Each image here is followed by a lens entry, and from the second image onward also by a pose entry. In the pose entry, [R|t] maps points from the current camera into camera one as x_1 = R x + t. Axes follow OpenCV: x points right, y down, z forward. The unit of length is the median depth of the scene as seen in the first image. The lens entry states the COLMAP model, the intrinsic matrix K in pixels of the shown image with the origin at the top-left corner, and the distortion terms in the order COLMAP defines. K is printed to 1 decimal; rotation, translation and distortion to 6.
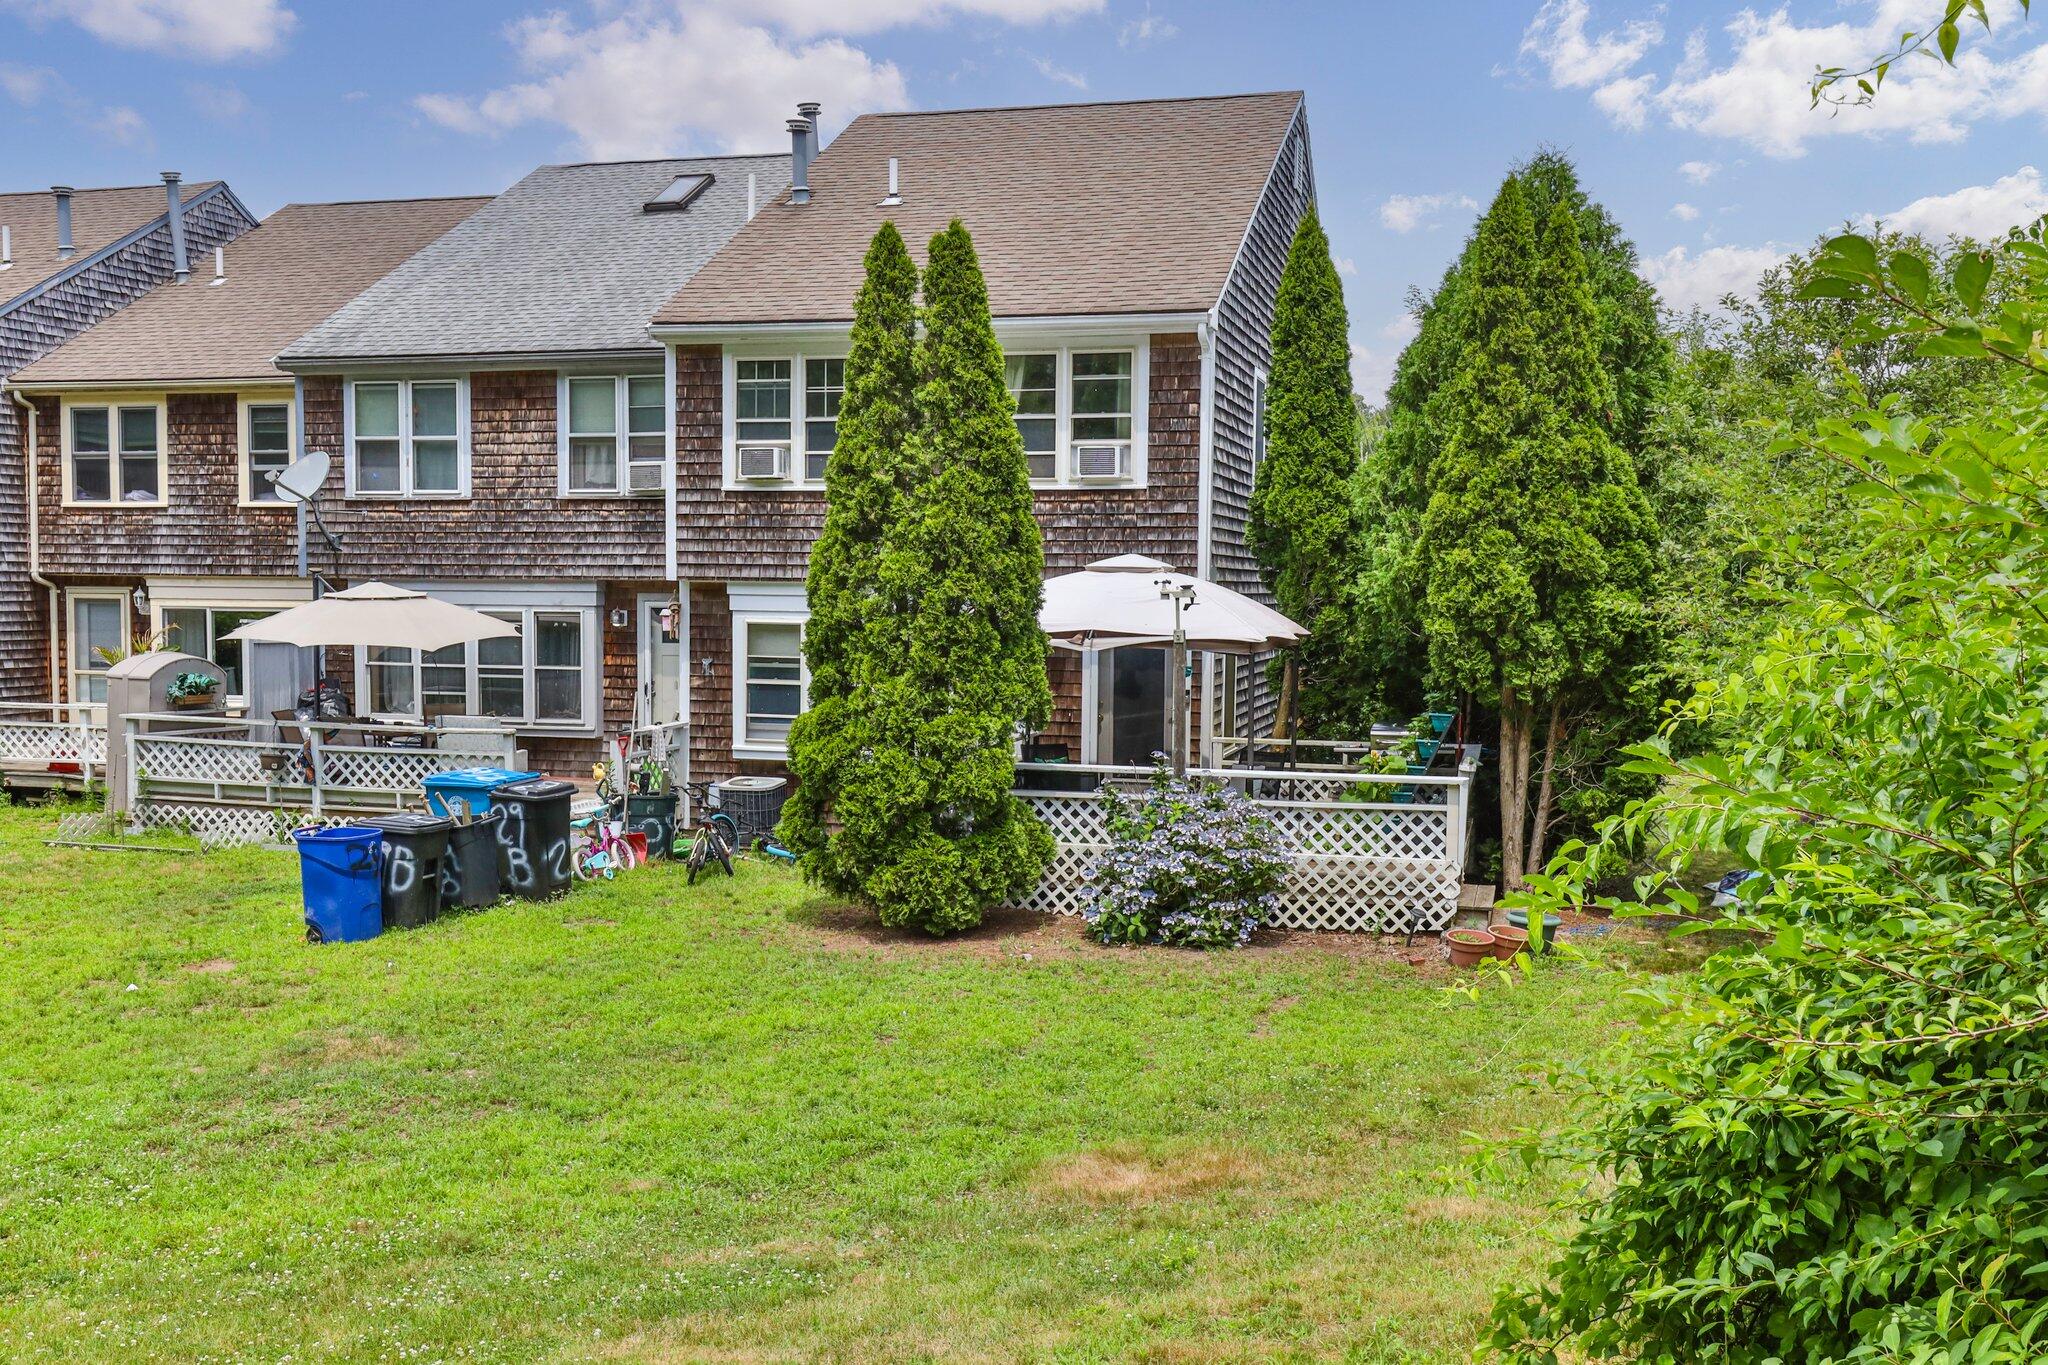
lens RADIAL K [[1828.6, 0, 1016.0], [0, 1828.6, 694.6], [0, 0, 1]] dist [0.007087, 0.000734]
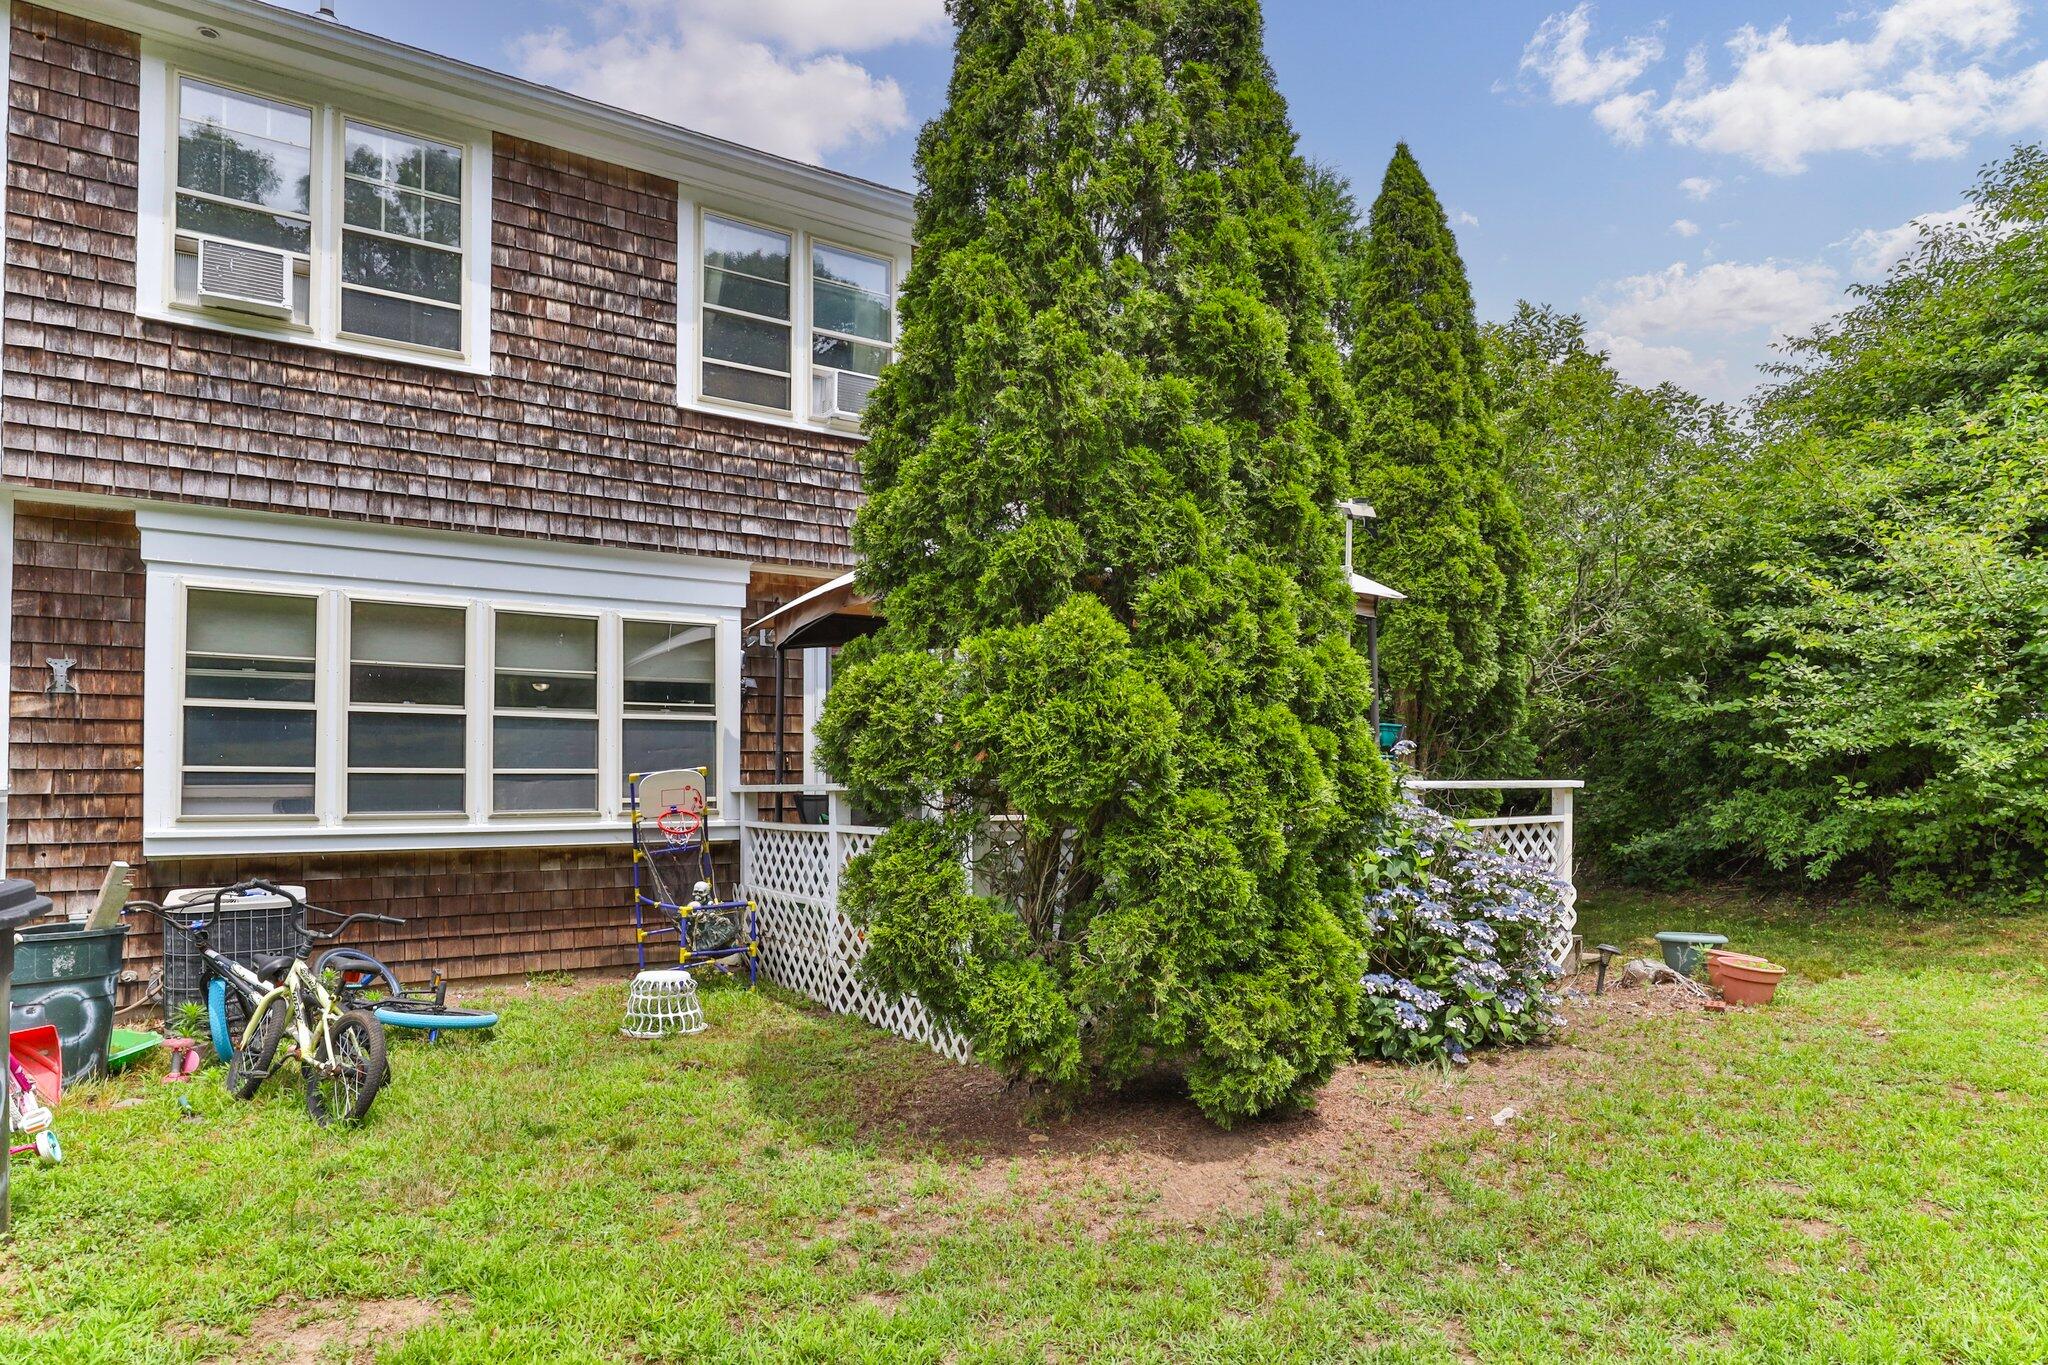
lens RADIAL K [[1132.8, 0, 1028.1], [0, 1132.8, 771.0], [0, 0, 1]] dist [-0.020523, 0.001620]
pose [[0.680545, -0.000194, 0.732706, -0.264789], [0.052058, 0.997486, -0.048089, 0.048210], [-0.730854, 0.070870, 0.678844, 0.756906]]
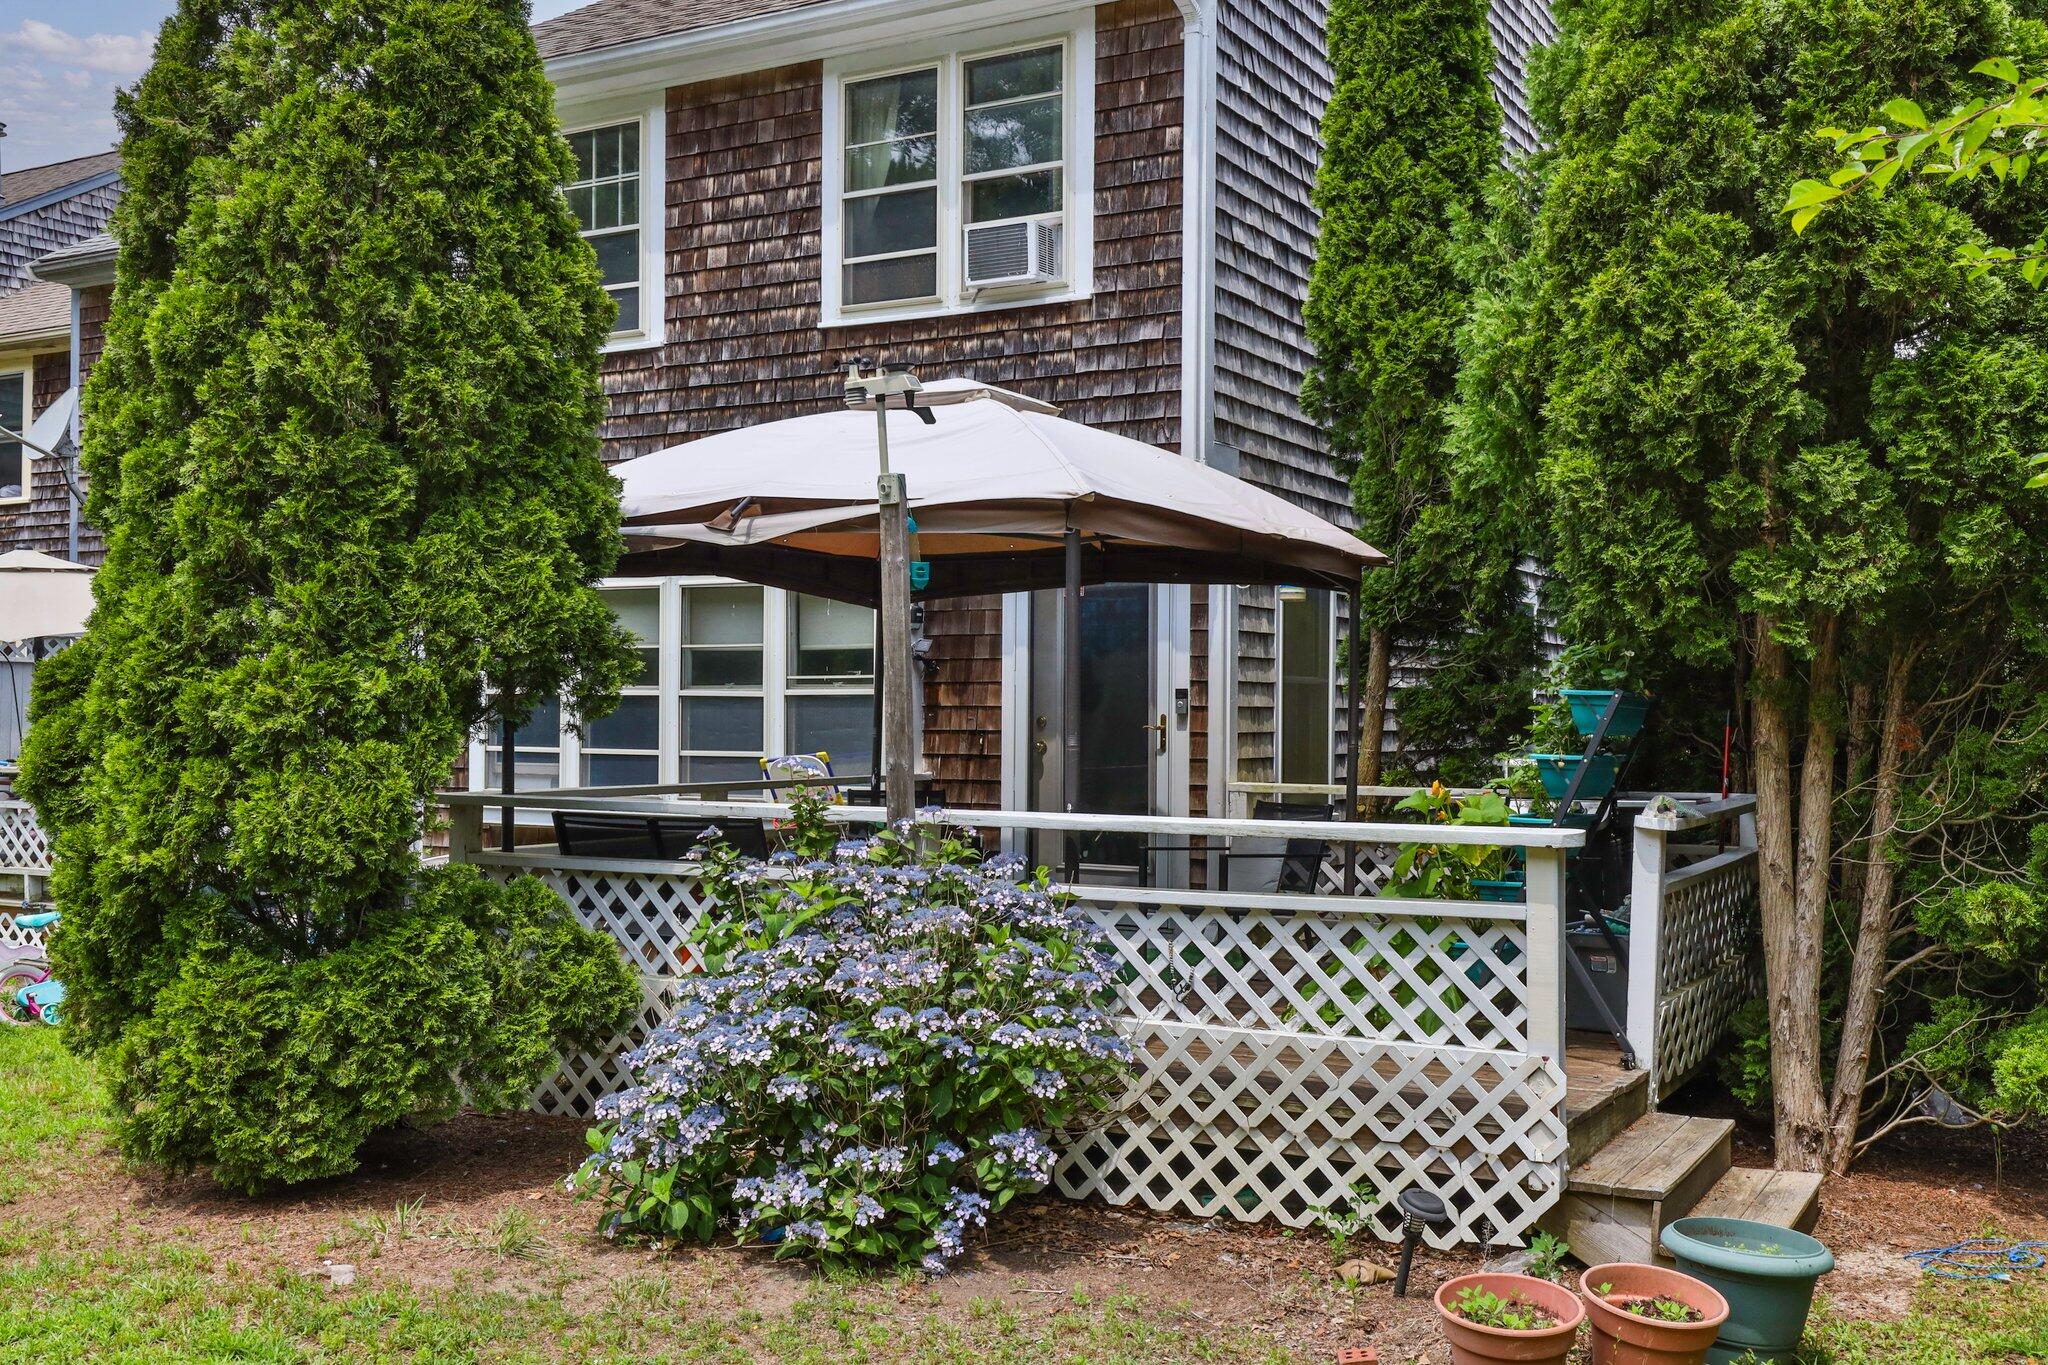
lens RADIAL K [[1913.8, 0, 1043.7], [0, 1913.8, 679.0], [0, 0, 1]] dist [0.013888, 0.000000]
pose [[0.972144, -0.007406, -0.234269, 0.210621], [-0.010518, 0.997115, -0.075168, 0.041049], [0.234150, 0.075539, 0.969261, 0.544371]]
